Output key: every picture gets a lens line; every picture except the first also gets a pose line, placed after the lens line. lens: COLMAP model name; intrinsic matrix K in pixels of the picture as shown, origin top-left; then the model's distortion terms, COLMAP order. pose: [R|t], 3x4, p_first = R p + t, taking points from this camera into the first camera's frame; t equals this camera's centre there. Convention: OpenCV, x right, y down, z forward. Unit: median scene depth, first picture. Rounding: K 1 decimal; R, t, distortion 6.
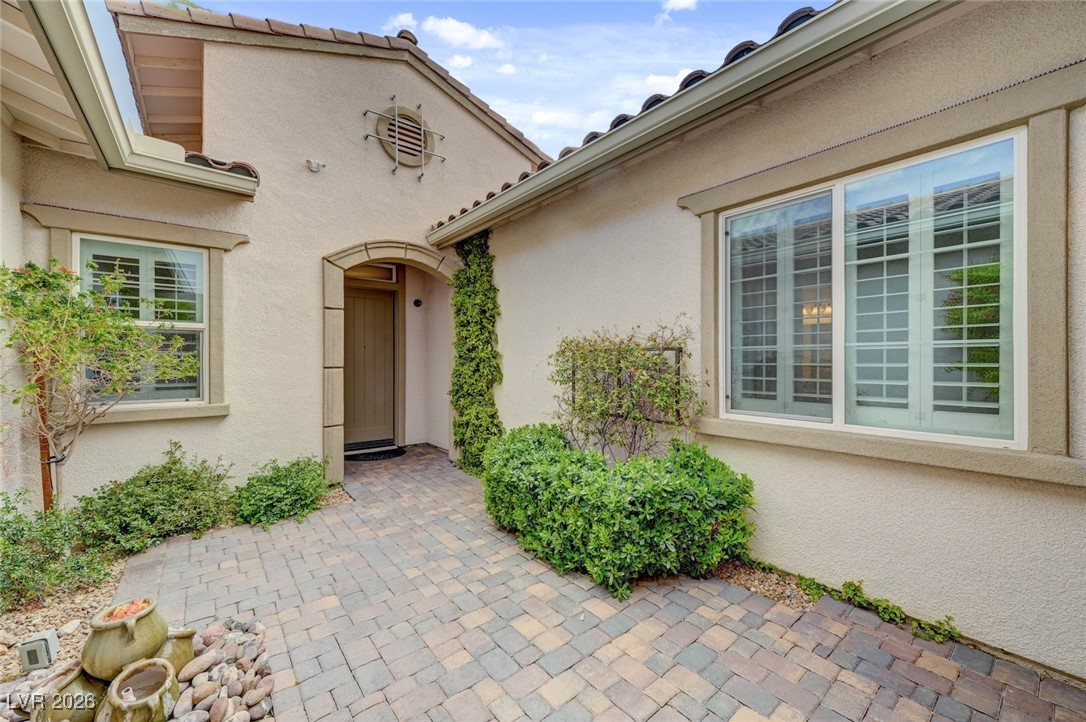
lens RADIAL K [[433.2, 0, 541.5], [0, 433.2, 364.7], [0, 0, 1]] dist [-0.000500, -0.000230]
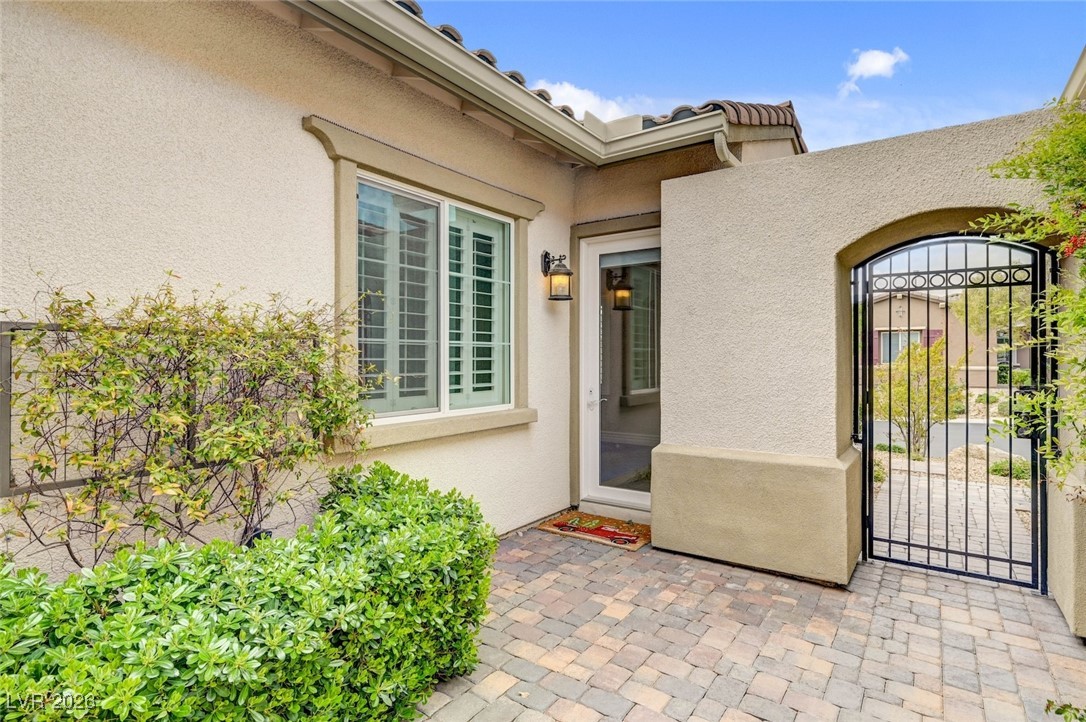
lens RADIAL K [[553.4, 0, 543.0], [0, 553.4, 361.0], [0, 0, 1]] dist [-0.002307, -0.000662]
pose [[-0.282011, -0.002474, 0.959408, -0.801040], [0.009659, 0.999939, 0.005418, -0.000494], [-0.959363, 0.010795, -0.281970, 1.179882]]
